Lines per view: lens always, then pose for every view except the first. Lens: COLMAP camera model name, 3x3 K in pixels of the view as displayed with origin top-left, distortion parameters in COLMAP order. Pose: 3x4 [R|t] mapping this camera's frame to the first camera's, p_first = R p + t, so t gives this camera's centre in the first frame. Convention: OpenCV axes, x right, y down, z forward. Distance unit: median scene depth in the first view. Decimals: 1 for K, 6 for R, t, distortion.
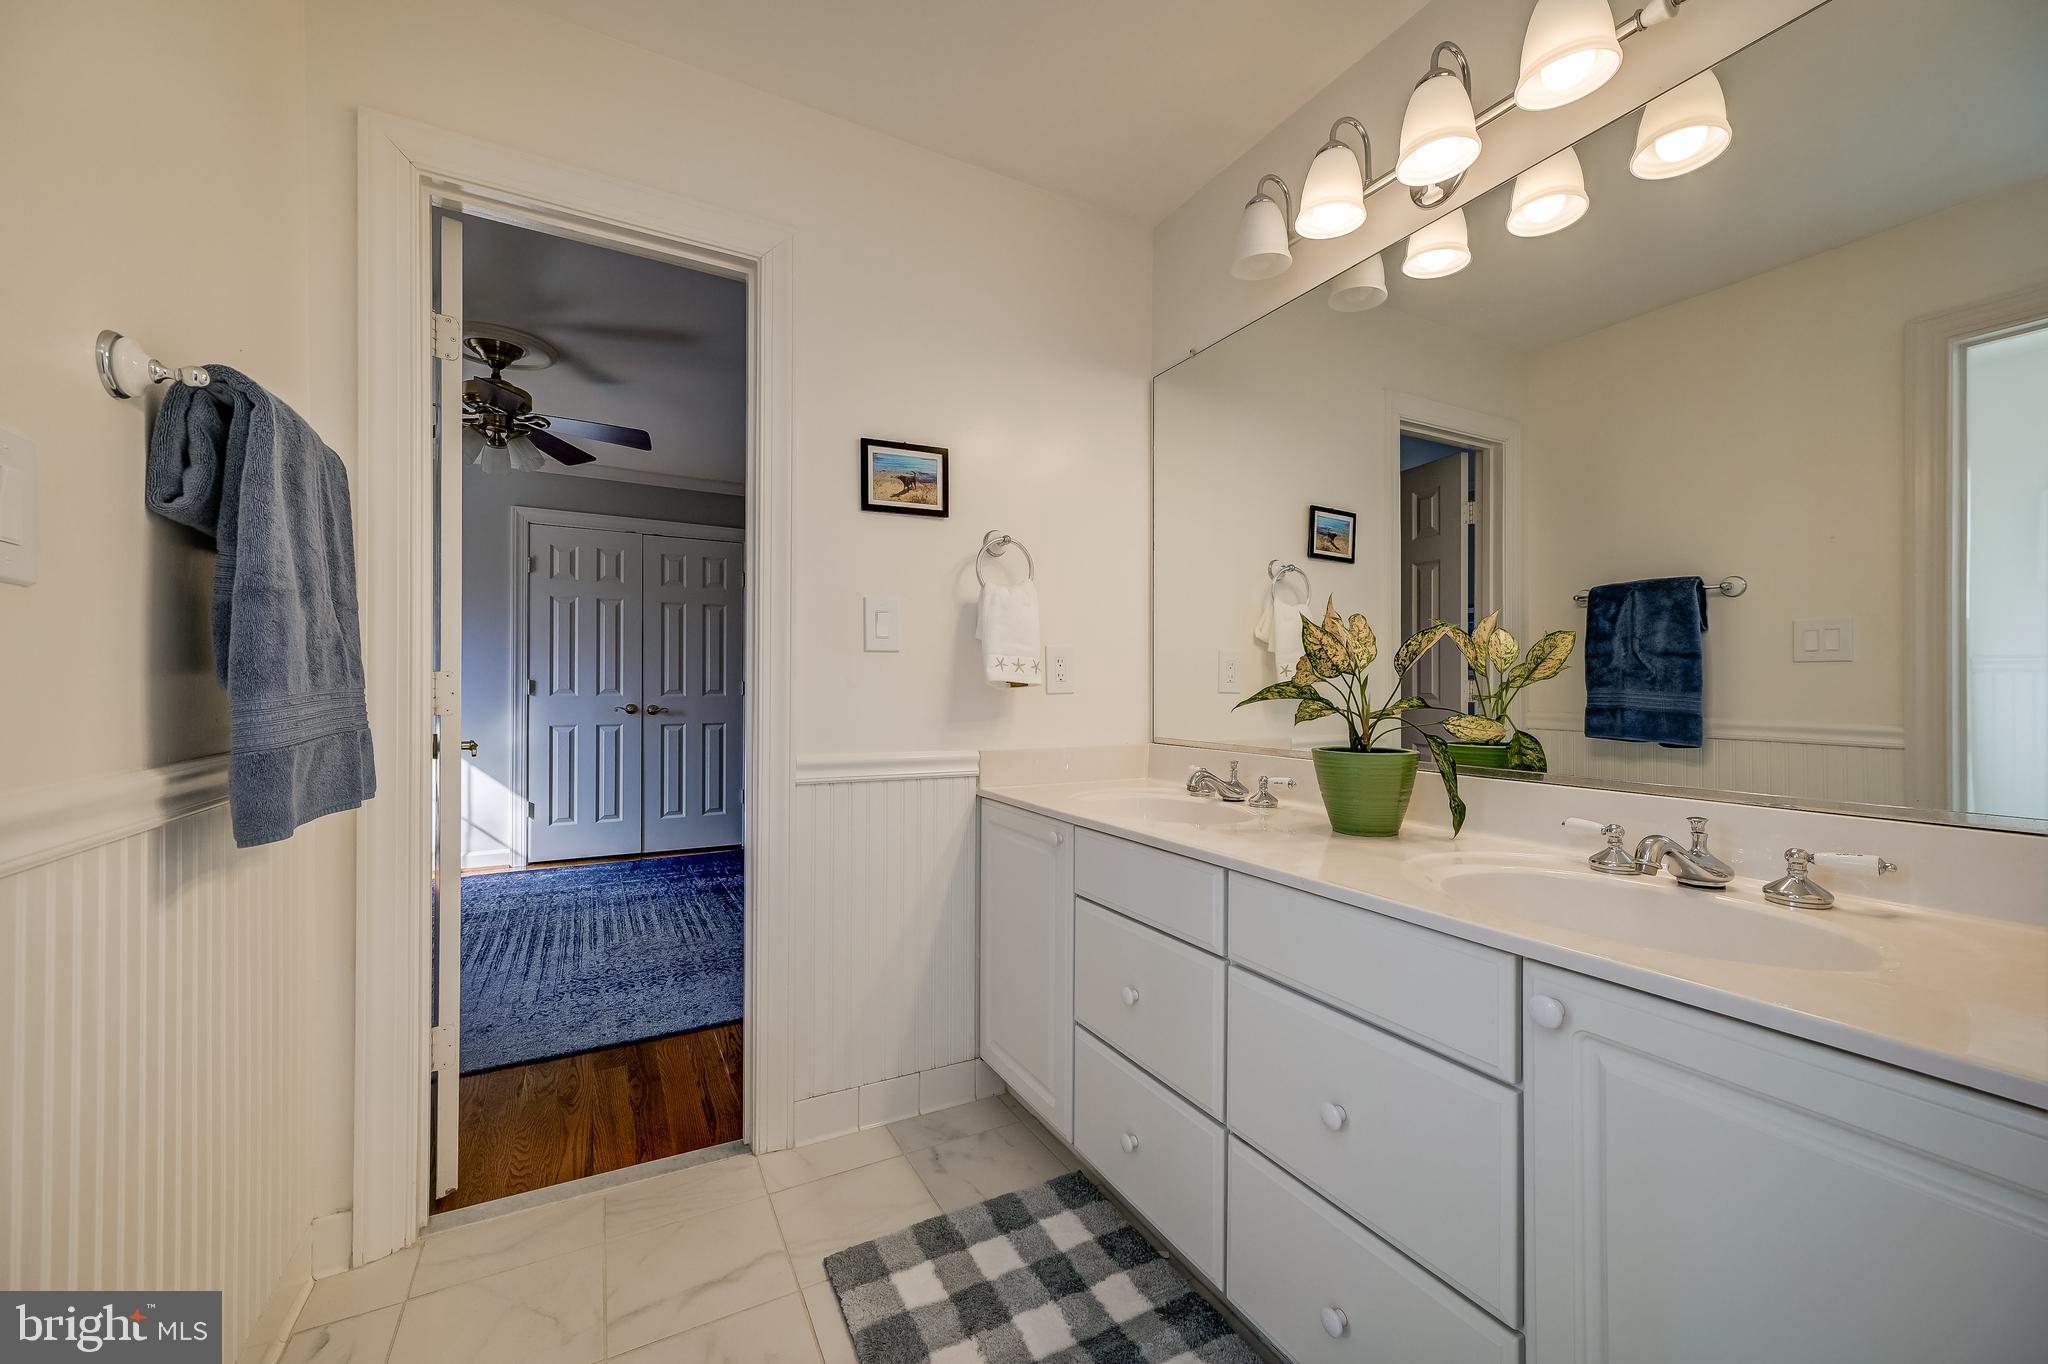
lens RADIAL K [[806.8, 0, 1036.4], [0, 806.8, 680.2], [0, 0, 1]] dist [0.010661, 0.000343]
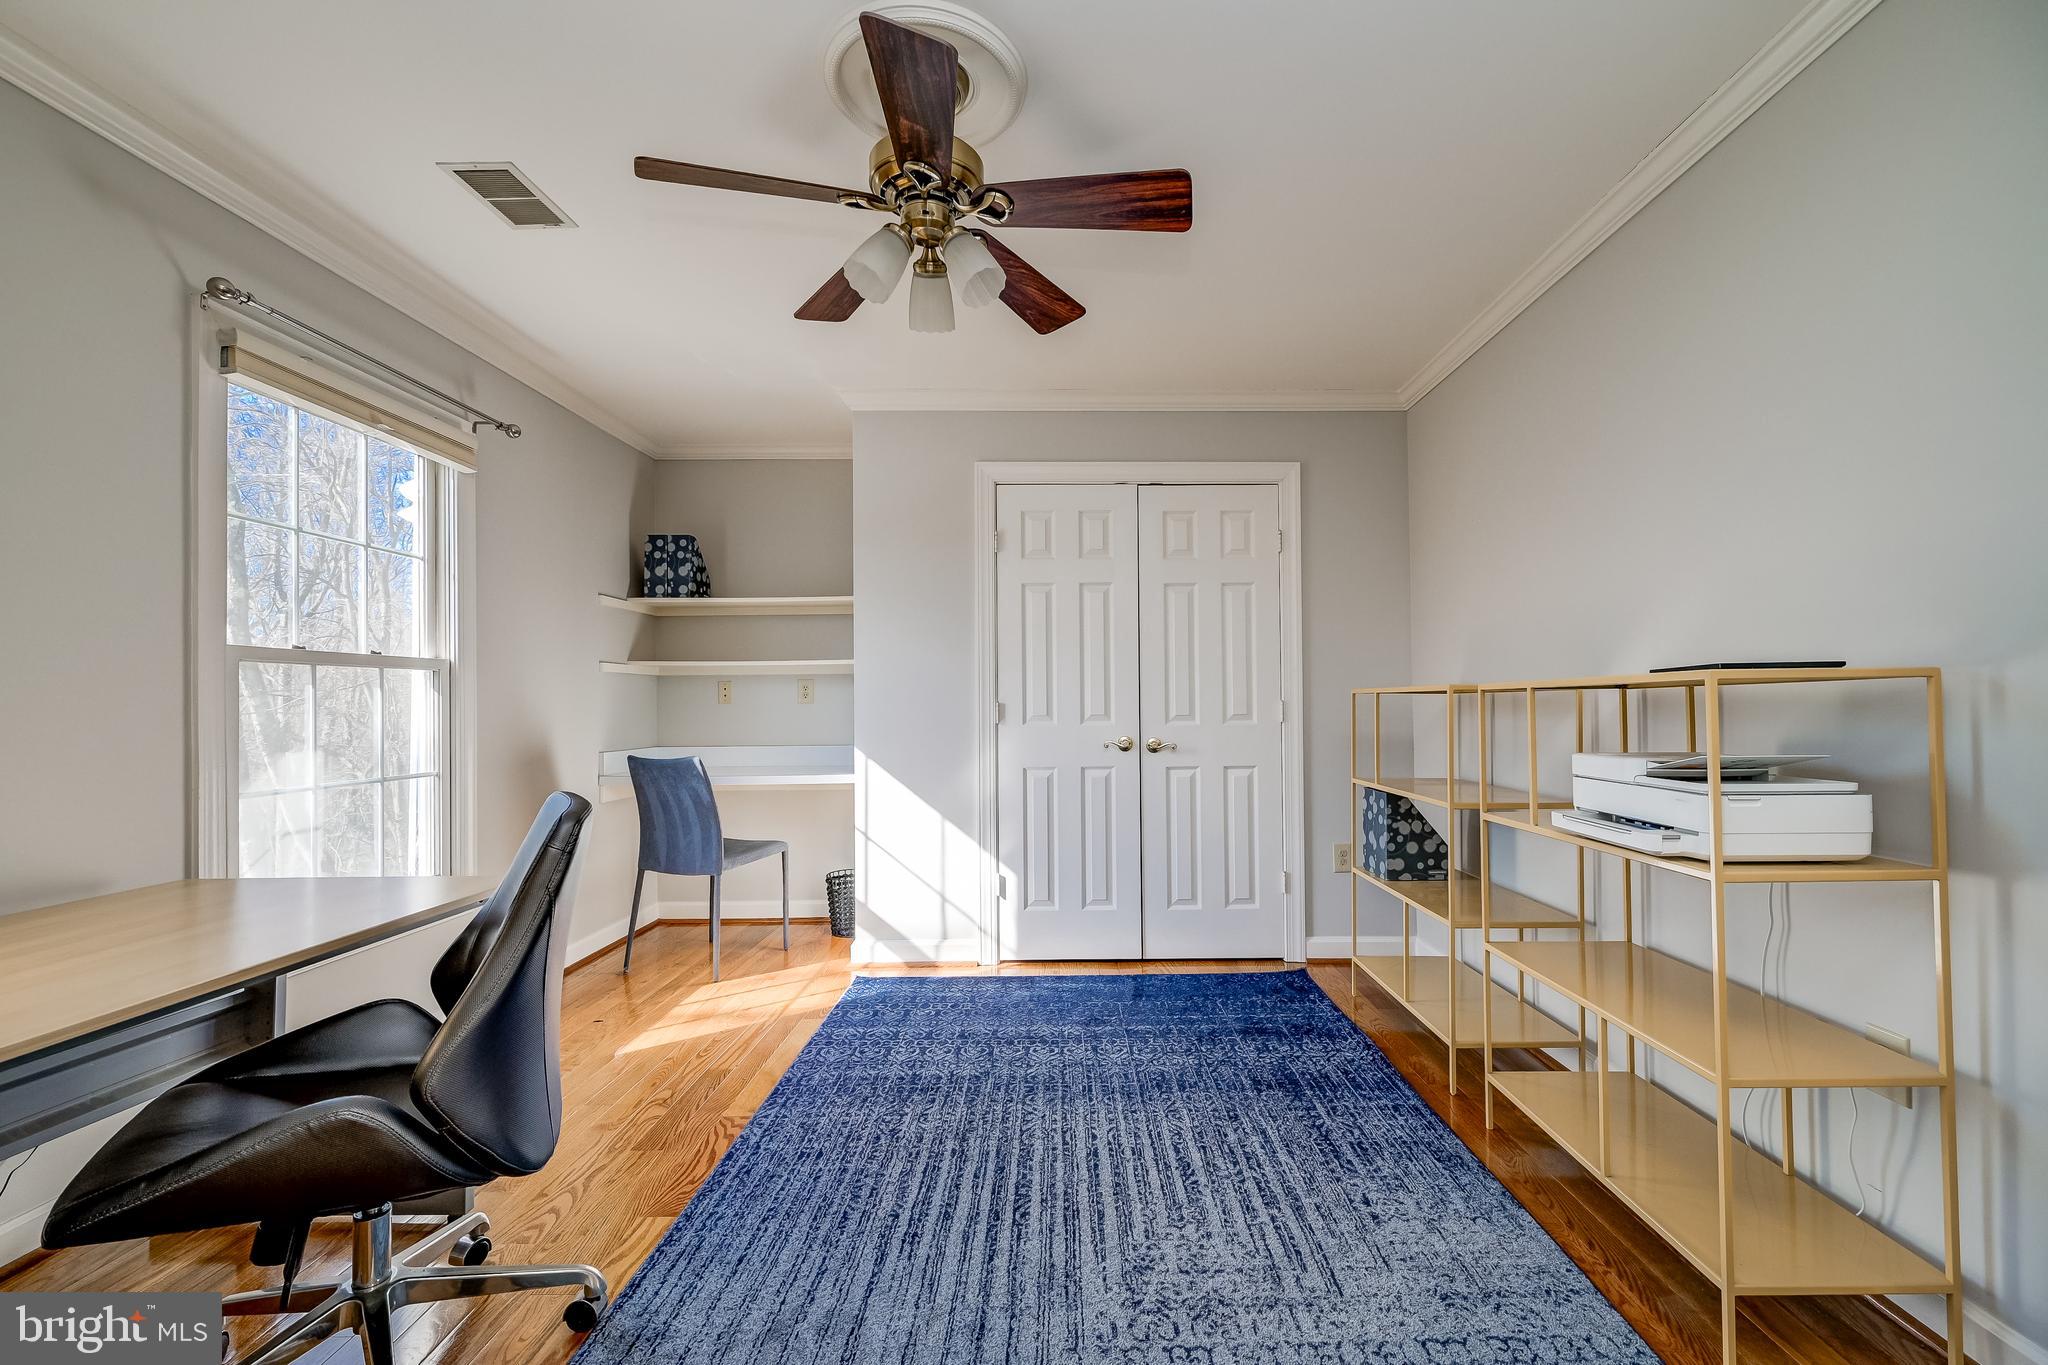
lens RADIAL K [[806.8, 0, 1023.6], [0, 806.8, 693.4], [0, 0, 1]] dist [0.010661, 0.000343]
pose [[0.854133, -0.015185, -0.519833, -0.317630], [0.012486, 0.999884, -0.008691, -0.002161], [0.519904, 0.000932, 0.854224, 0.542578]]
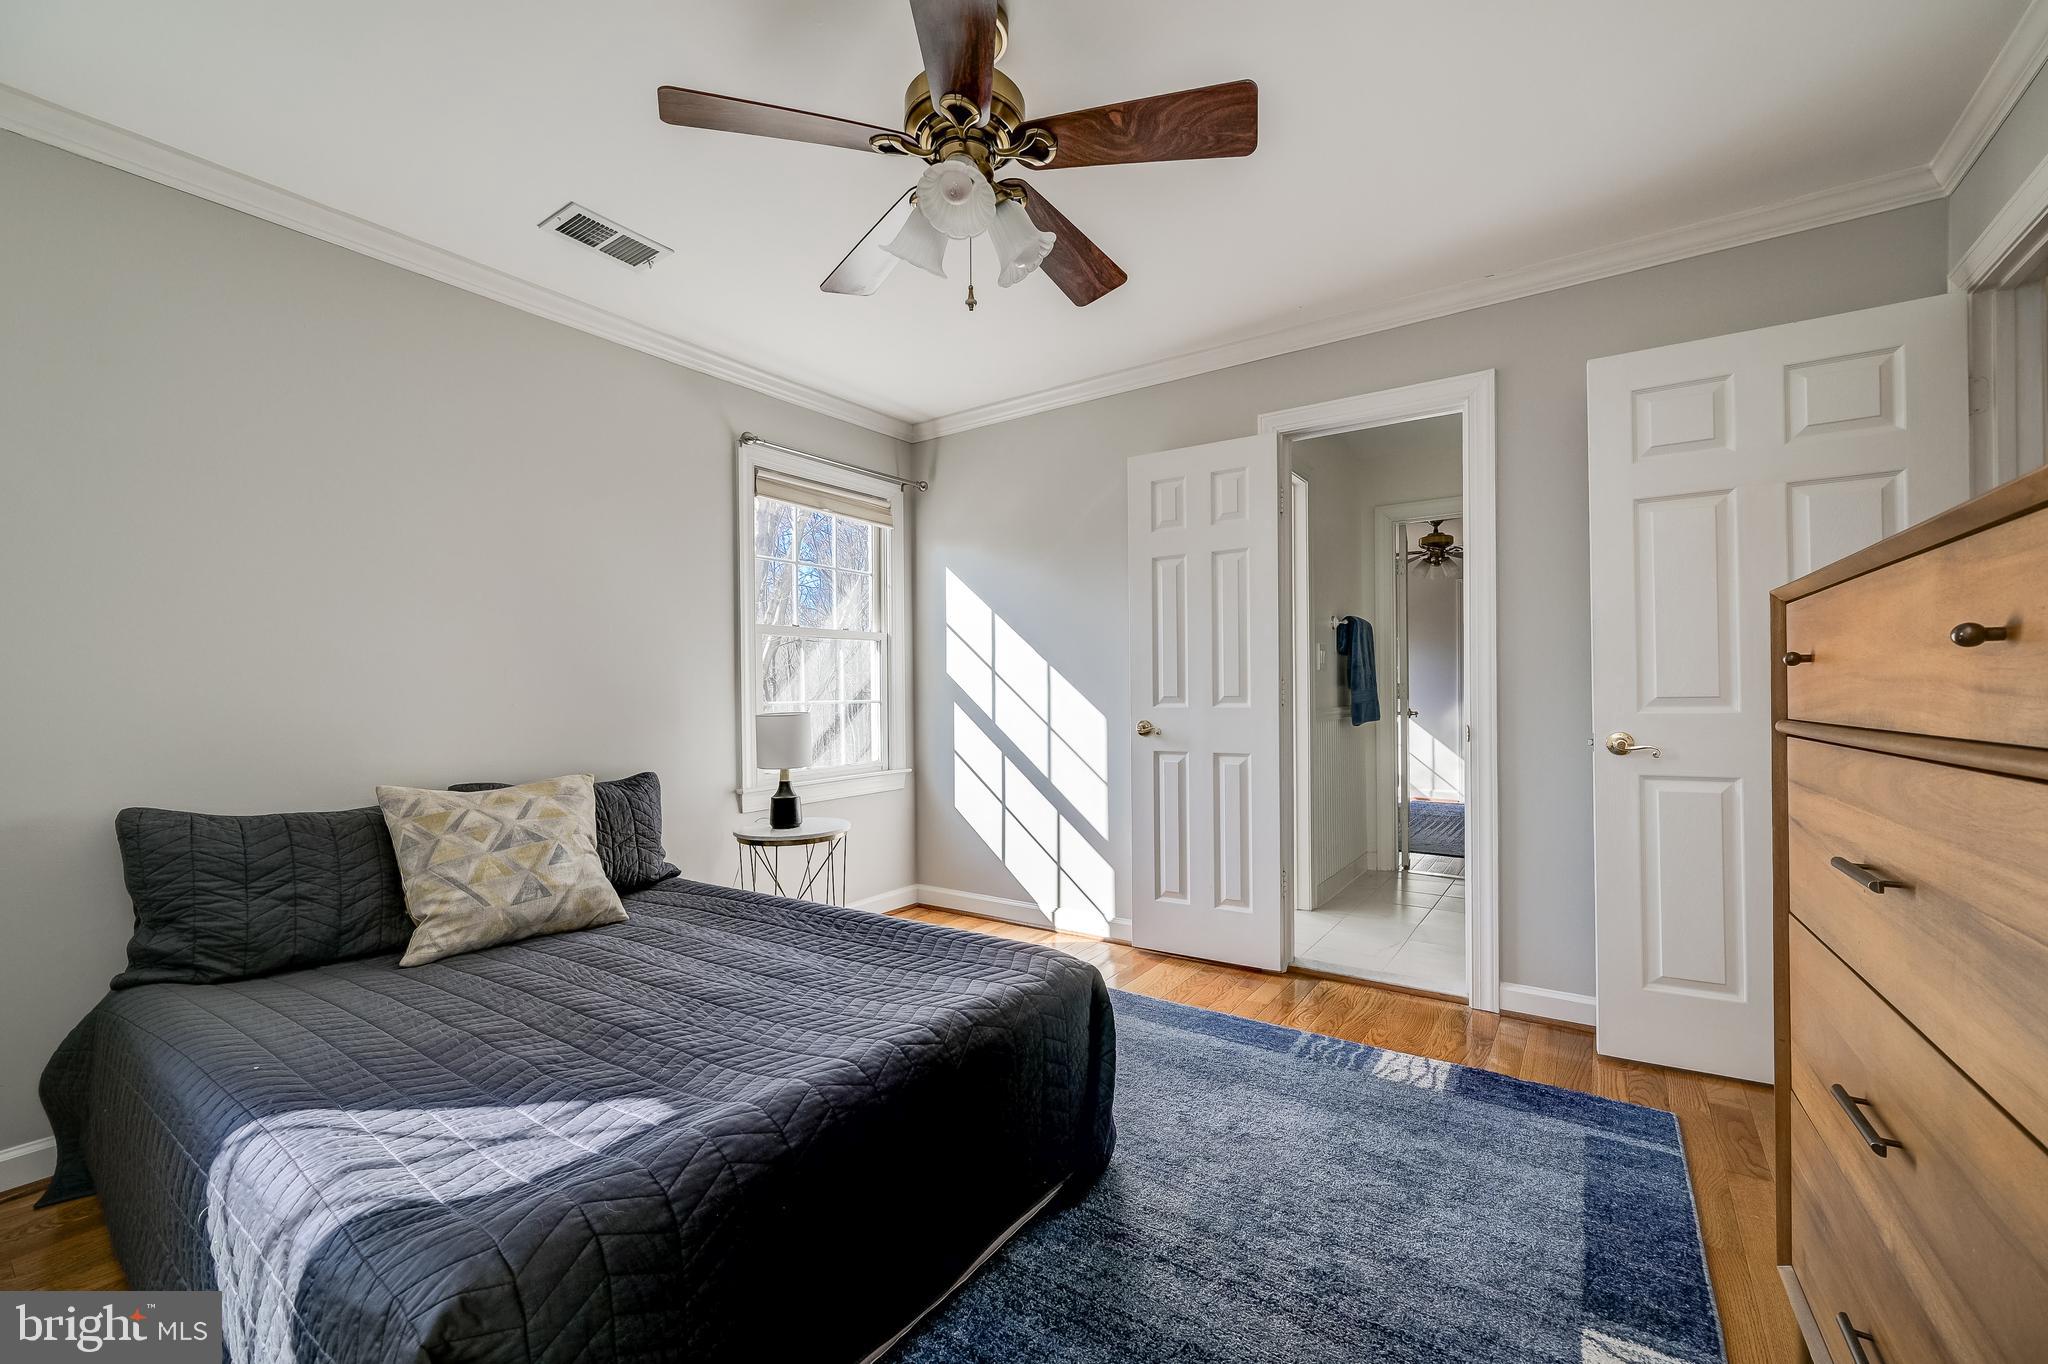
lens RADIAL K [[806.8, 0, 1030.7], [0, 806.8, 689.6], [0, 0, 1]] dist [0.010661, 0.000343]
pose [[0.447324, -0.011318, -0.894300, 0.559088], [0.010436, 0.999918, -0.007435, 0.006364], [0.894311, -0.006007, 0.447405, -0.653206]]
